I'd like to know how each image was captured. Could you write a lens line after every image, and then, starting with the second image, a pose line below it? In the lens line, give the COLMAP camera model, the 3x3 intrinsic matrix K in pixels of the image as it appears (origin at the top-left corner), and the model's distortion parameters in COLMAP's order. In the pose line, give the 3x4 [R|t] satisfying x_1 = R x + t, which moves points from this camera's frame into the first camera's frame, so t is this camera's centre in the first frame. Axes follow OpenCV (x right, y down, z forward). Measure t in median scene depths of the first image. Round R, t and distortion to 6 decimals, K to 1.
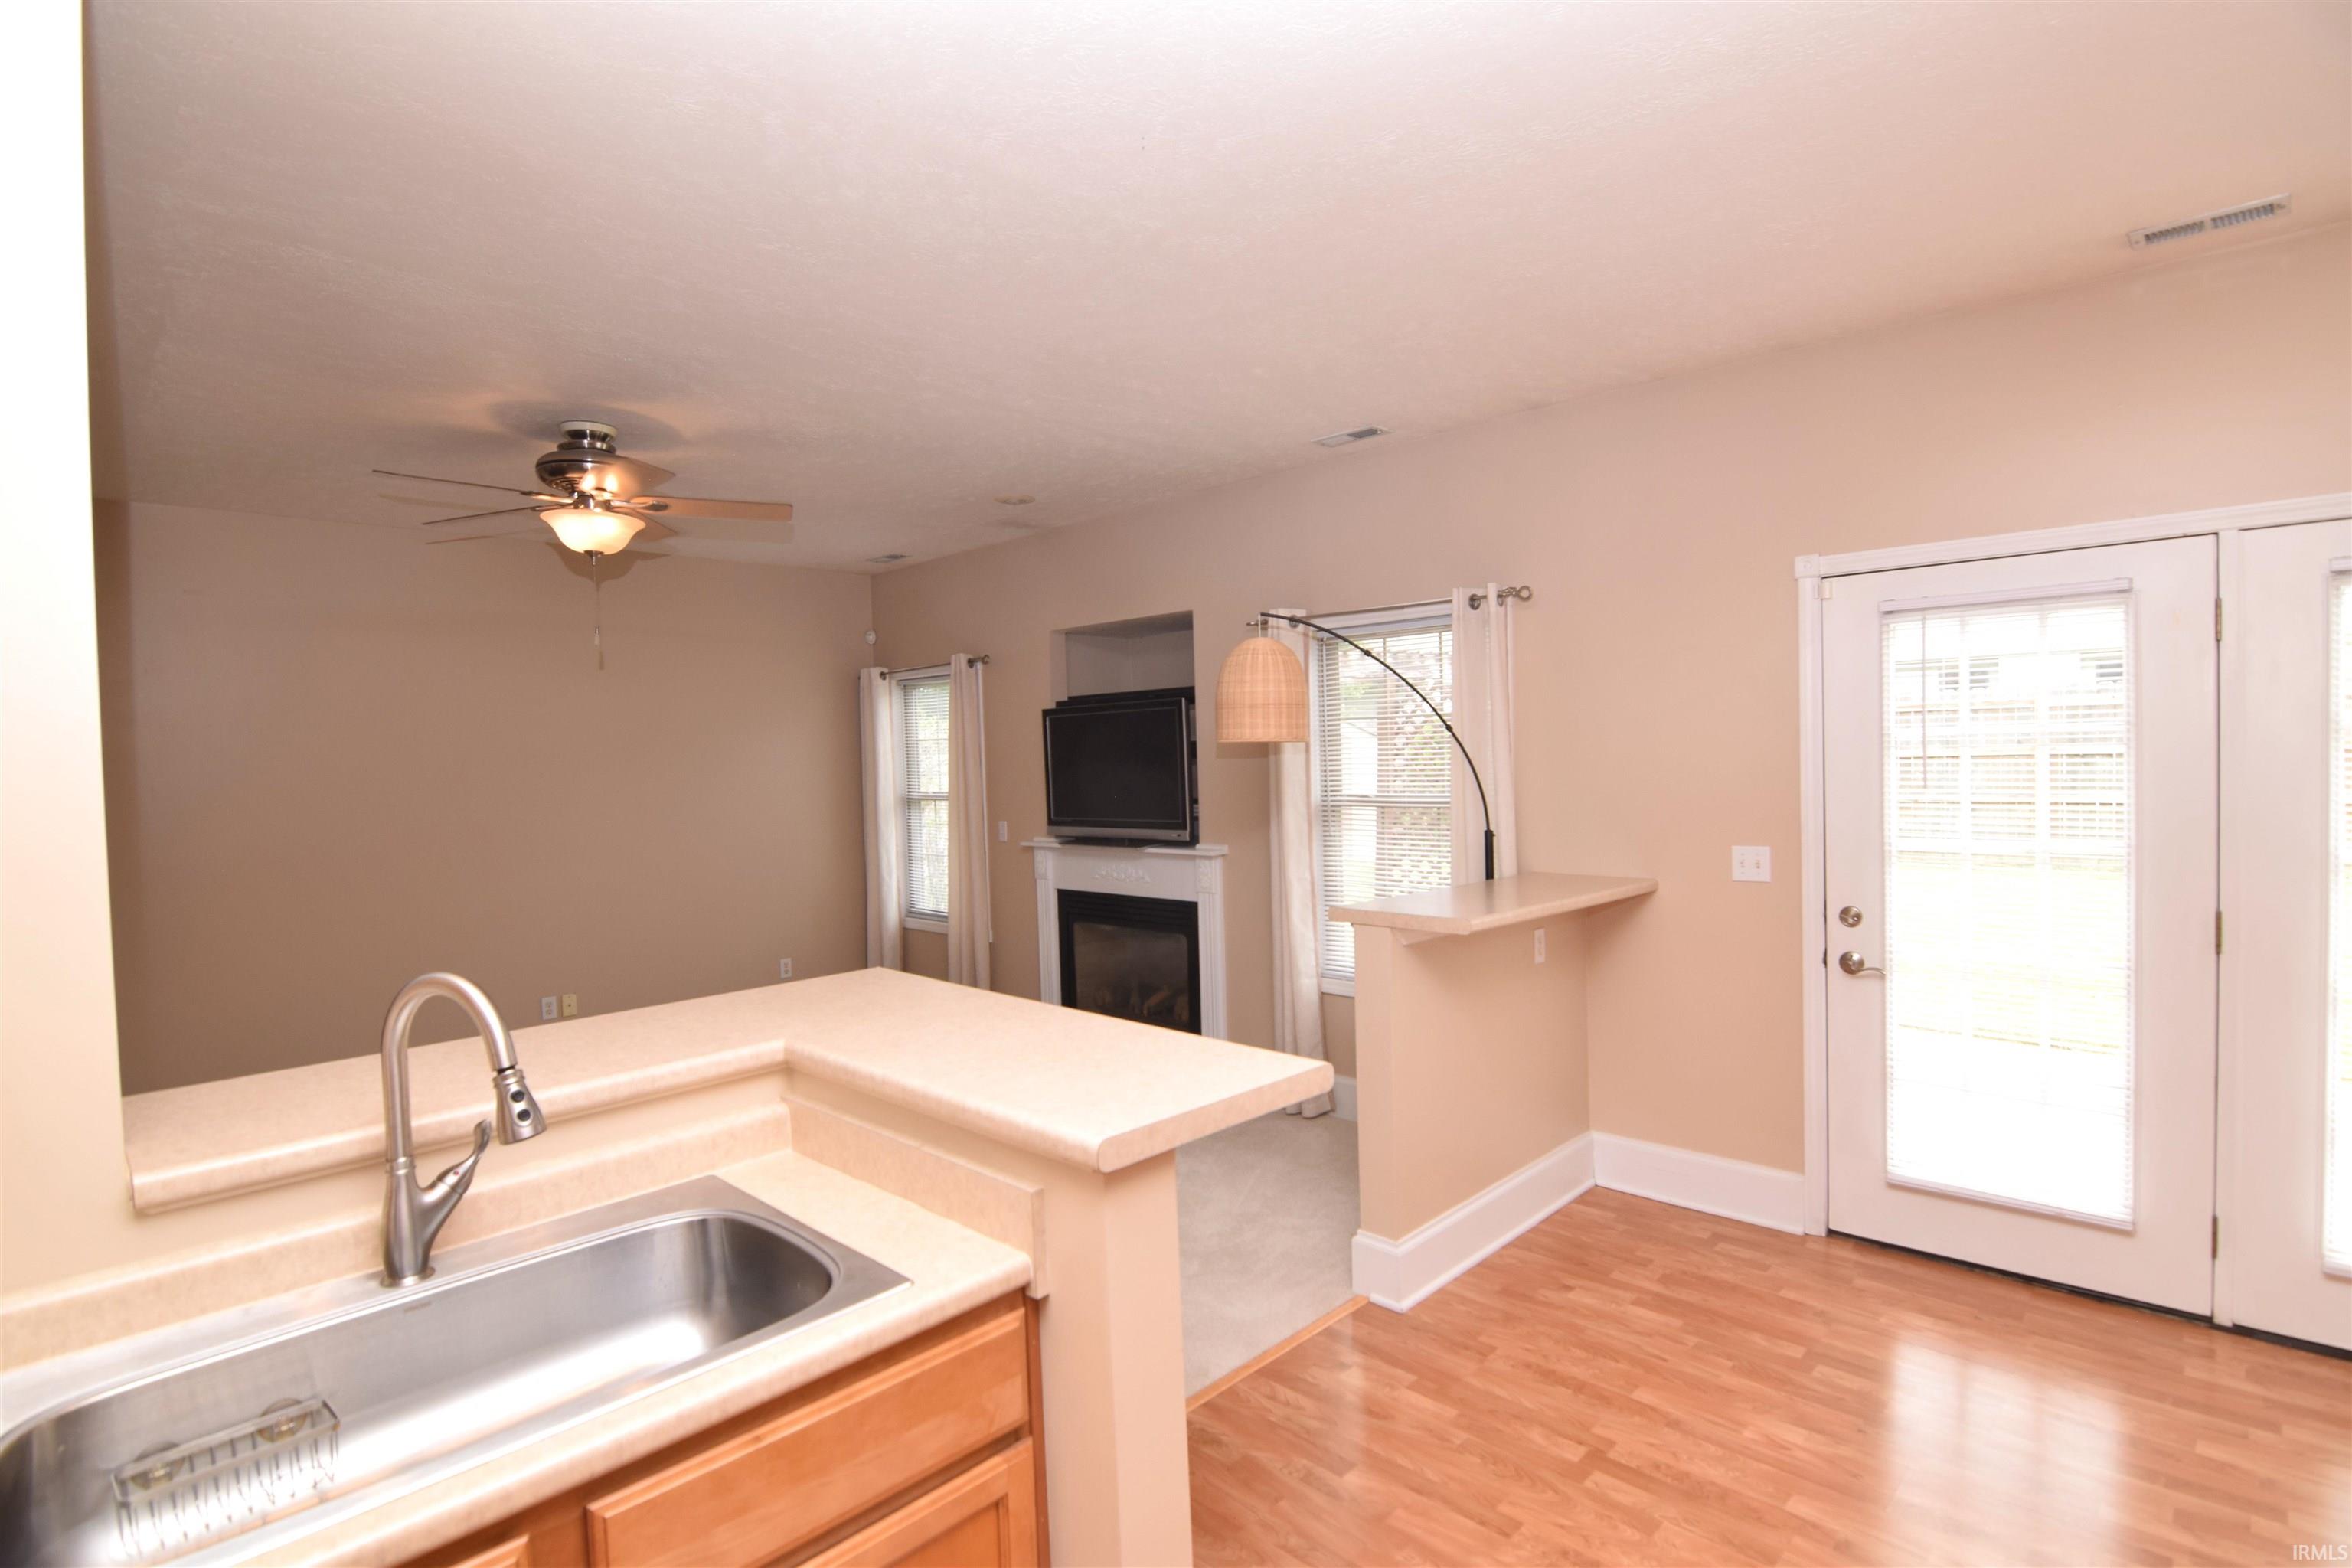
lens RADIAL K [[1145.8, 0, 1180.4], [0, 1145.8, 792.5], [0, 0, 1]] dist [0.001532, -0.011111]
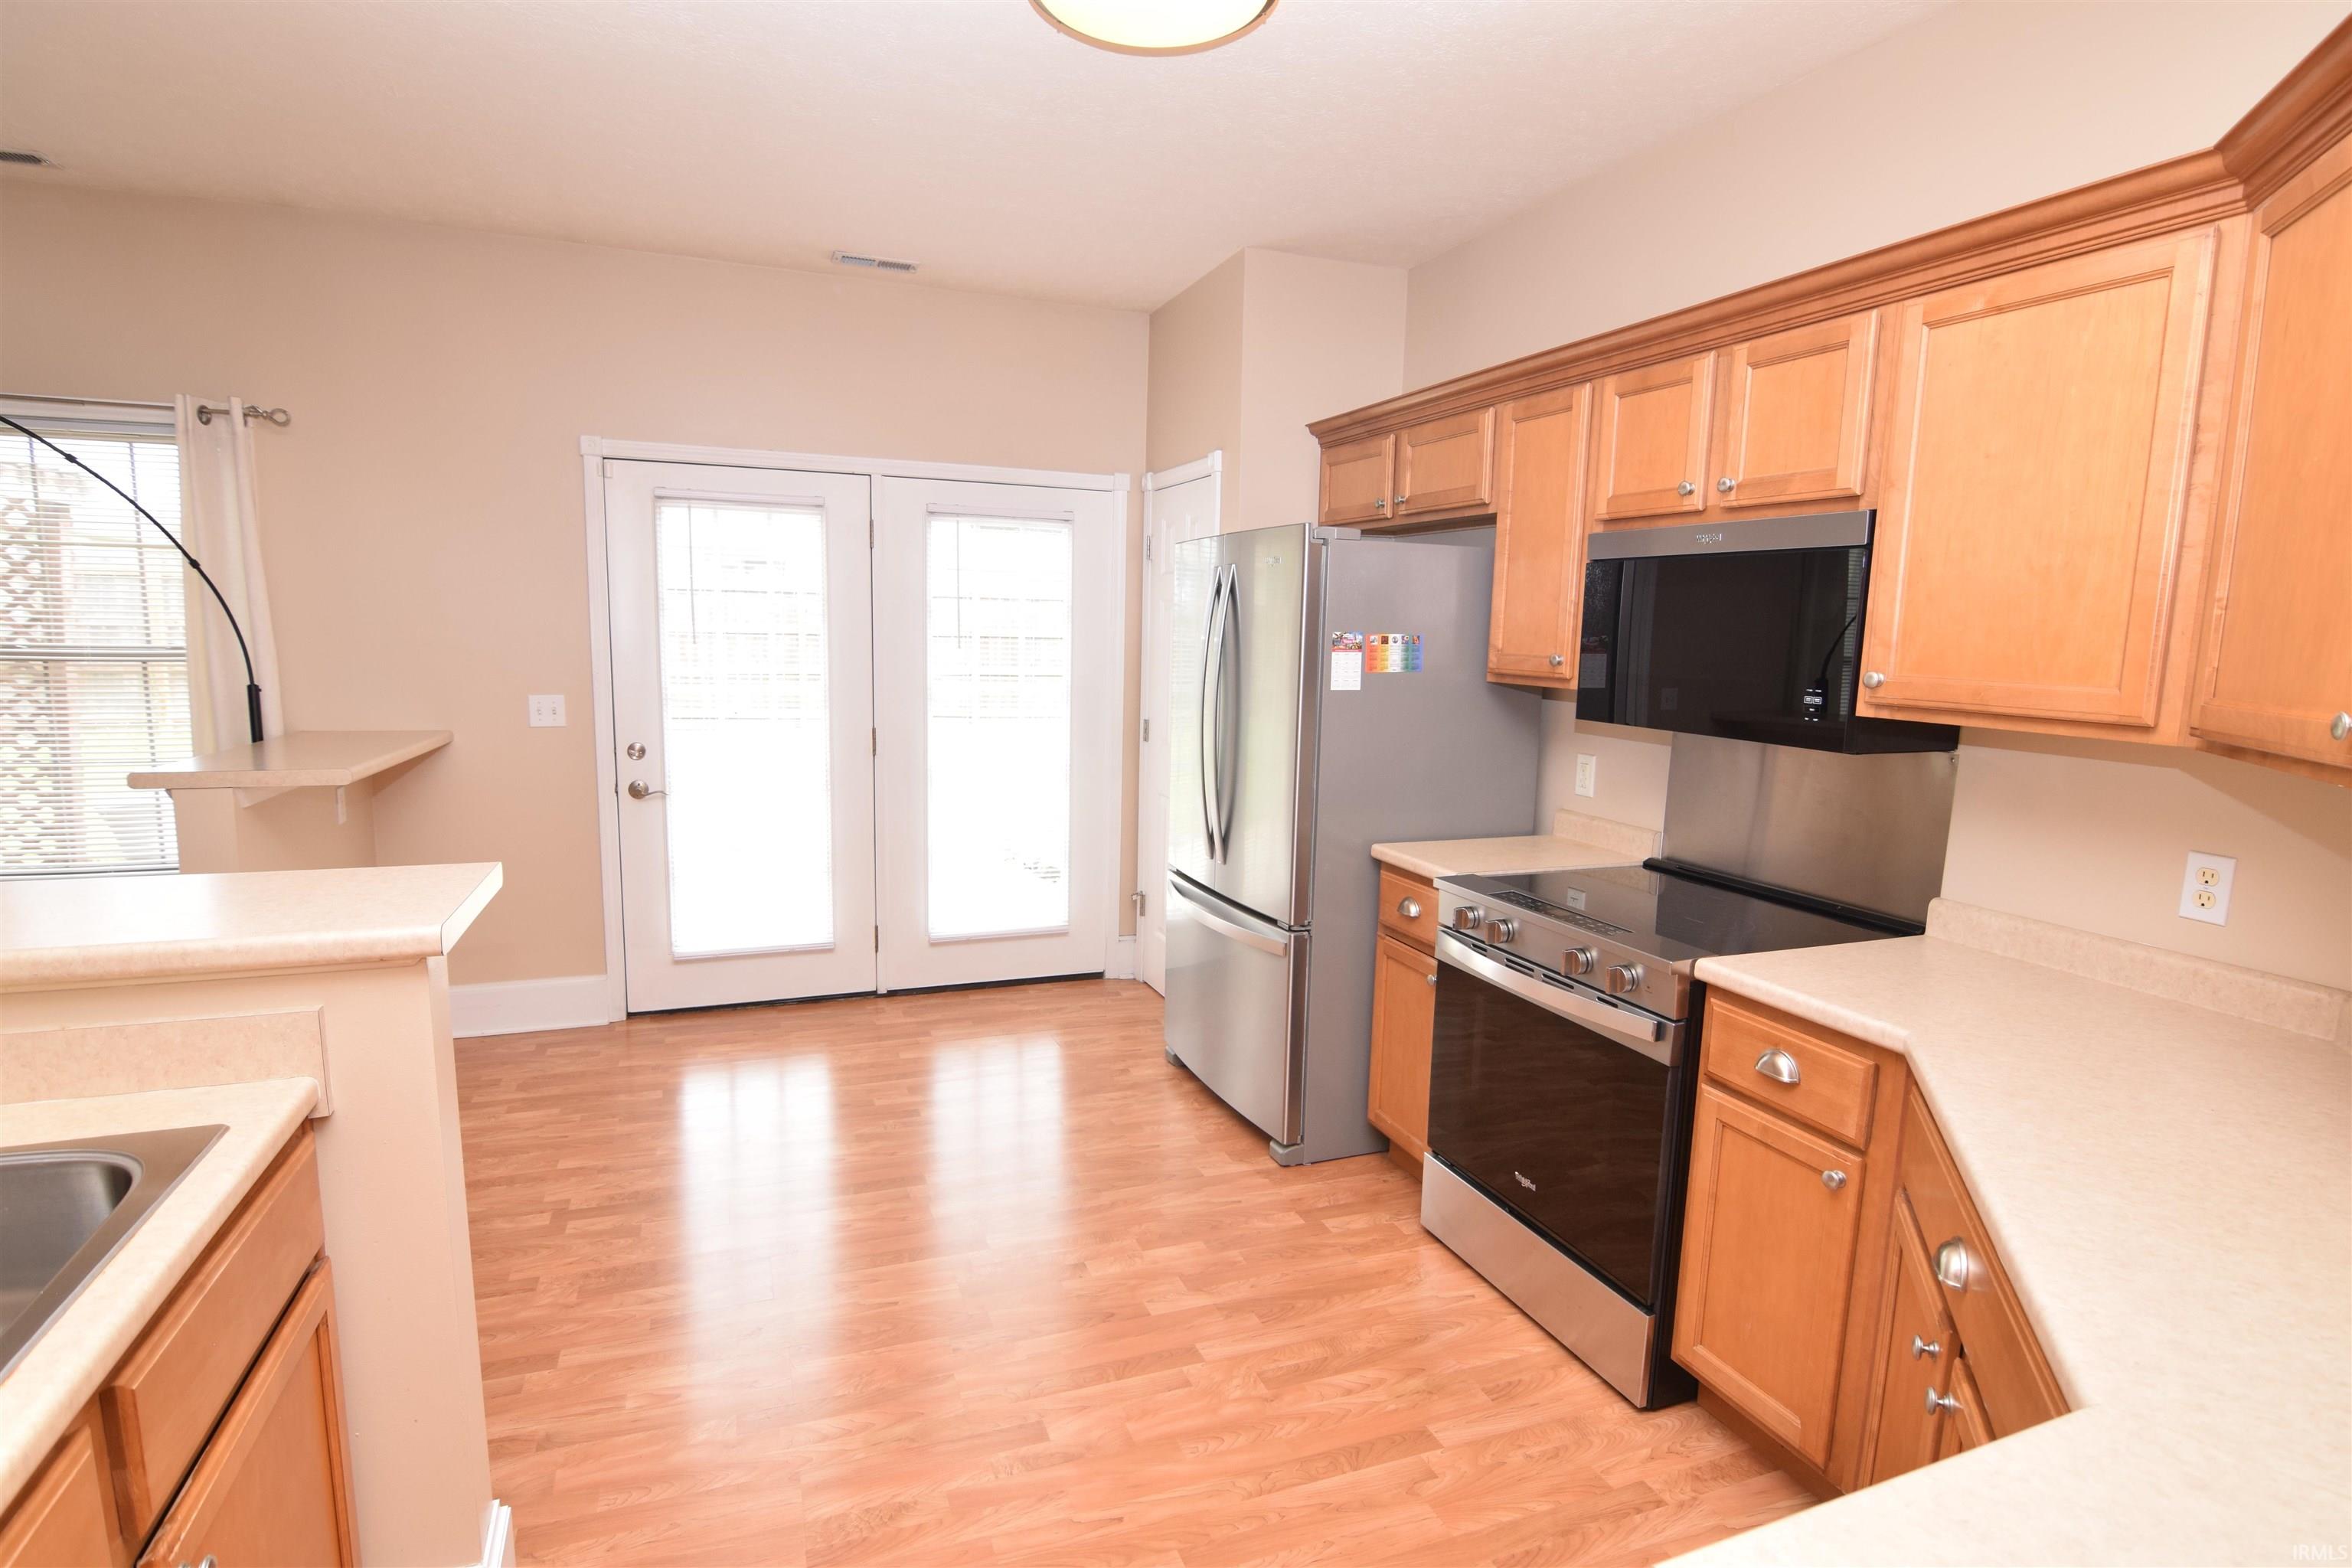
lens RADIAL K [[1171.8, 0, 1179.6], [0, 1171.8, 793.2], [0, 0, 1]] dist [-0.023083, -0.000435]
pose [[0.418038, -0.088369, 0.904121, -0.234748], [-0.006831, 0.994923, 0.100402, 0.021514], [-0.908404, -0.048148, 0.415312, -0.019349]]
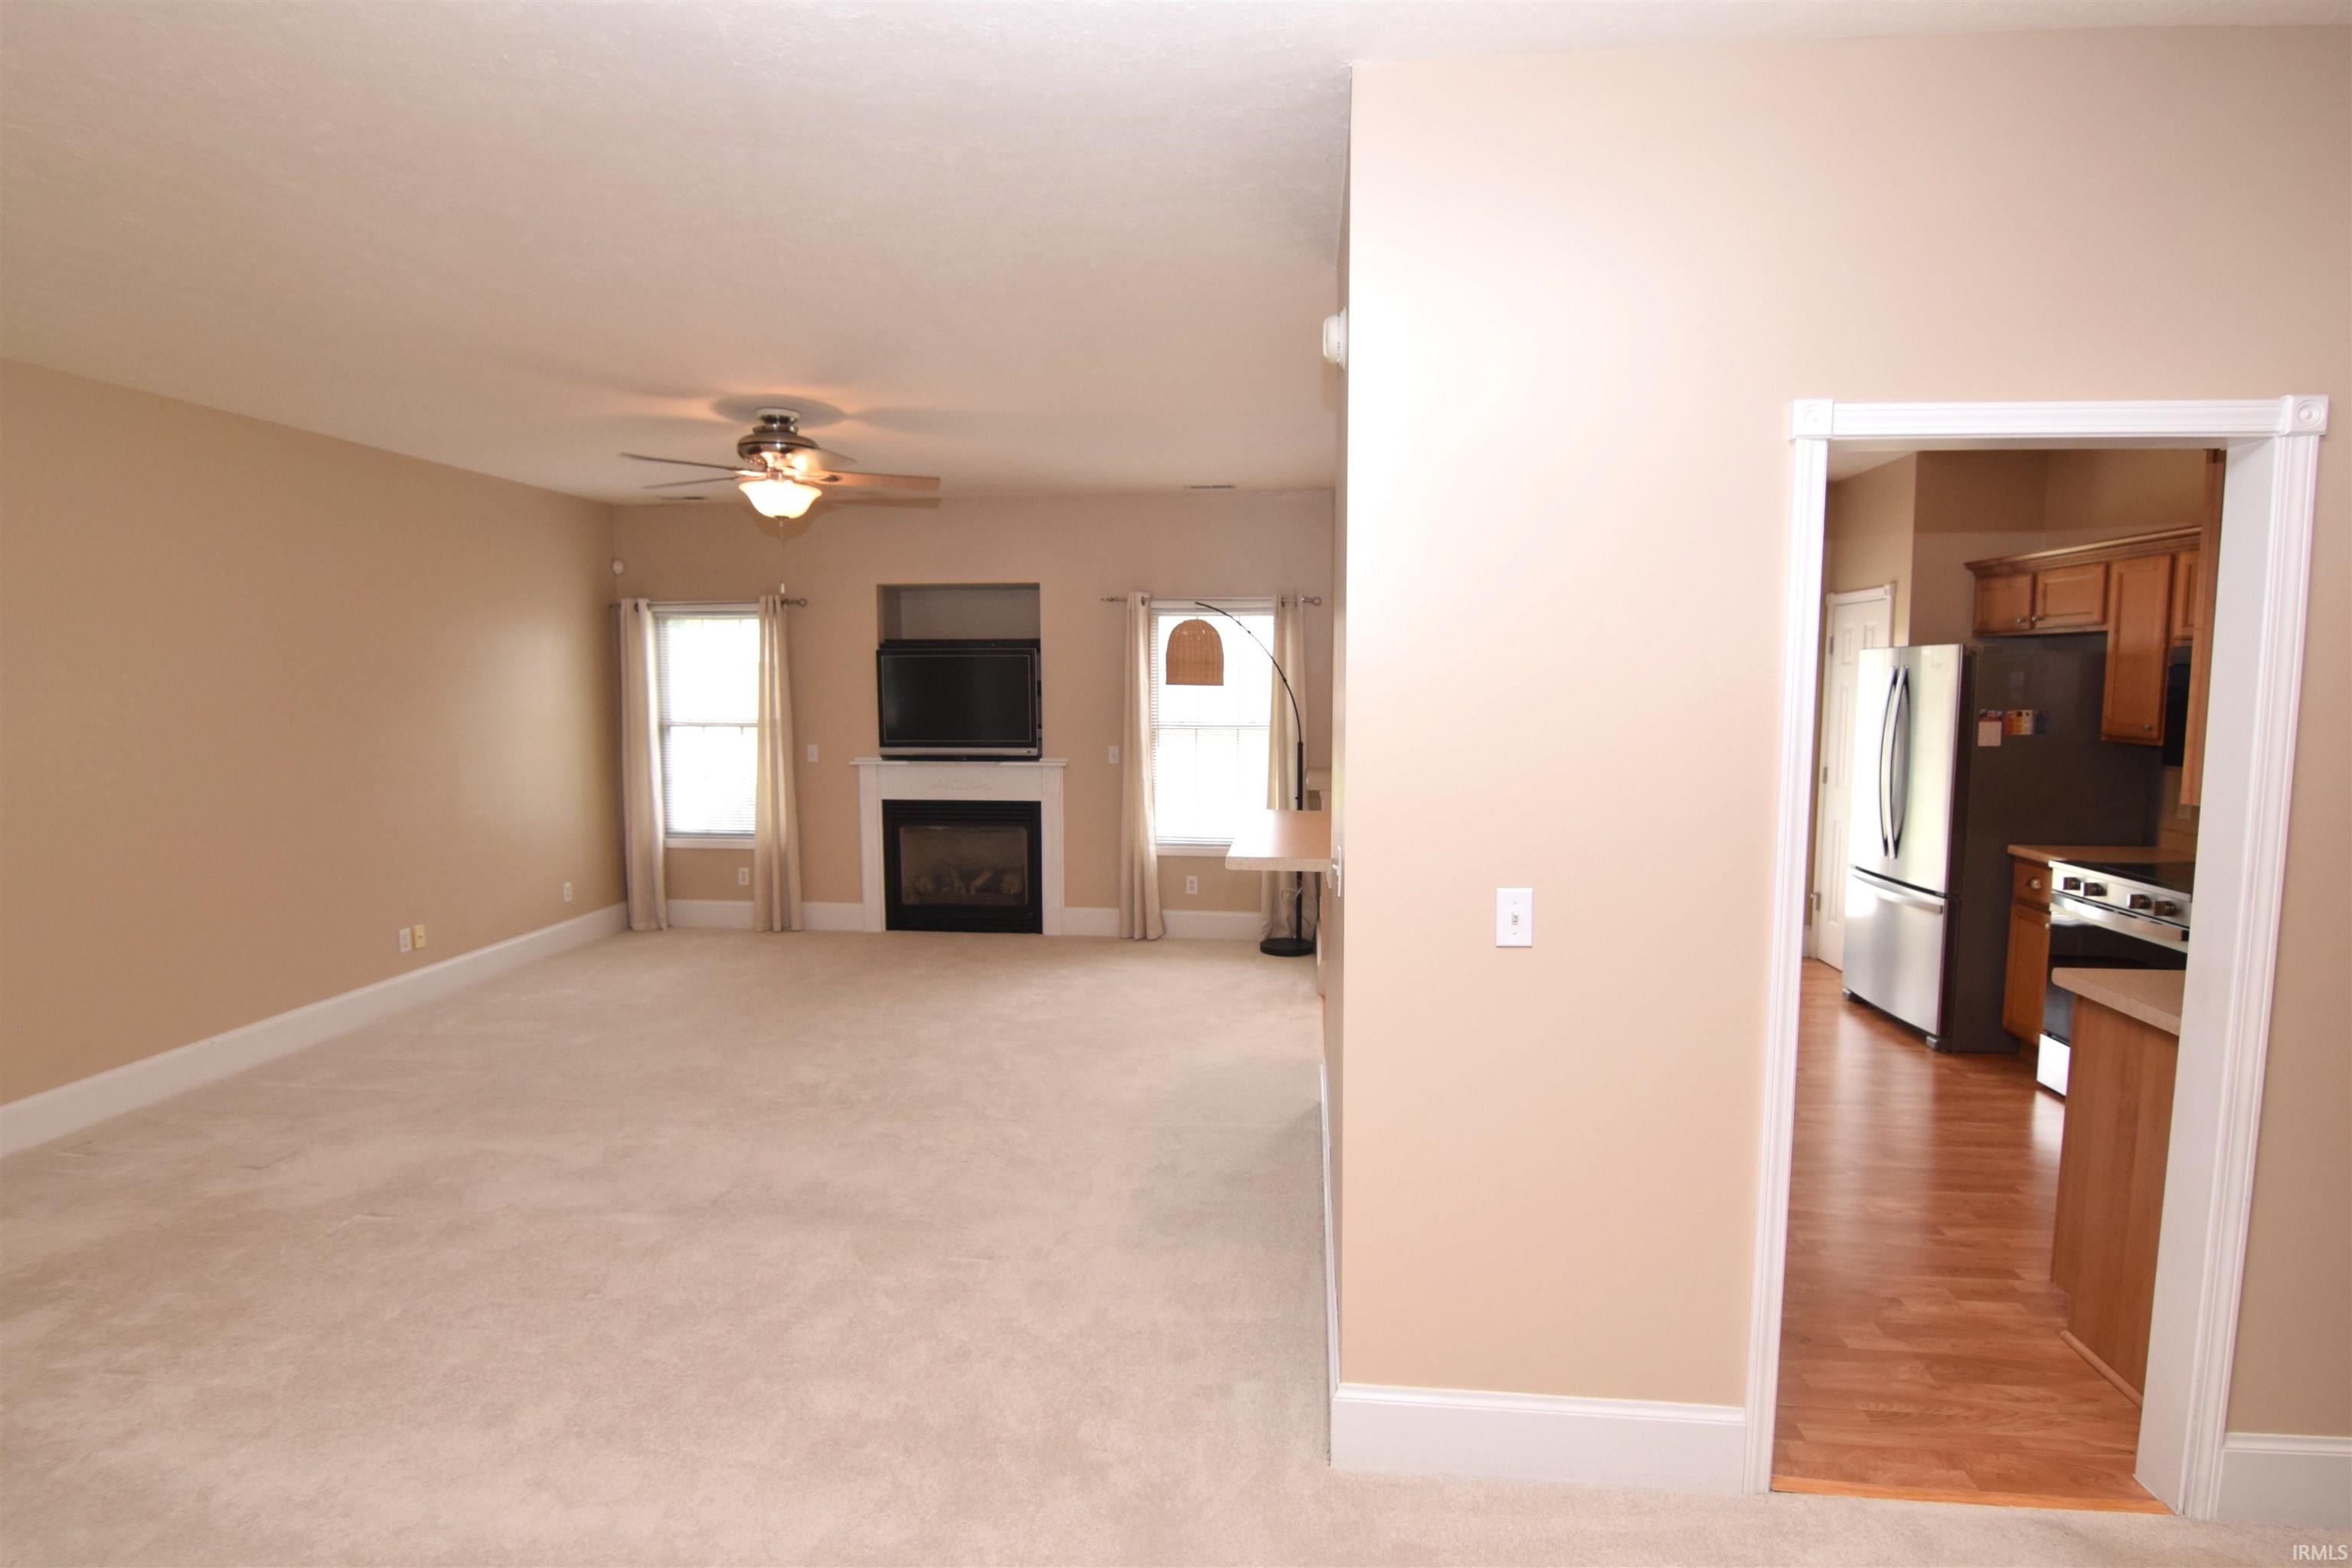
lens RADIAL K [[1229.7, 0, 1169.4], [0, 1229.7, 795.8], [0, 0, 1]] dist [0.024032, -0.000247]
pose [[0.797689, -0.031916, 0.602224, -0.940747], [-0.001219, 0.998511, 0.054531, 0.013027], [-0.603068, -0.044233, 0.796463, -0.310685]]
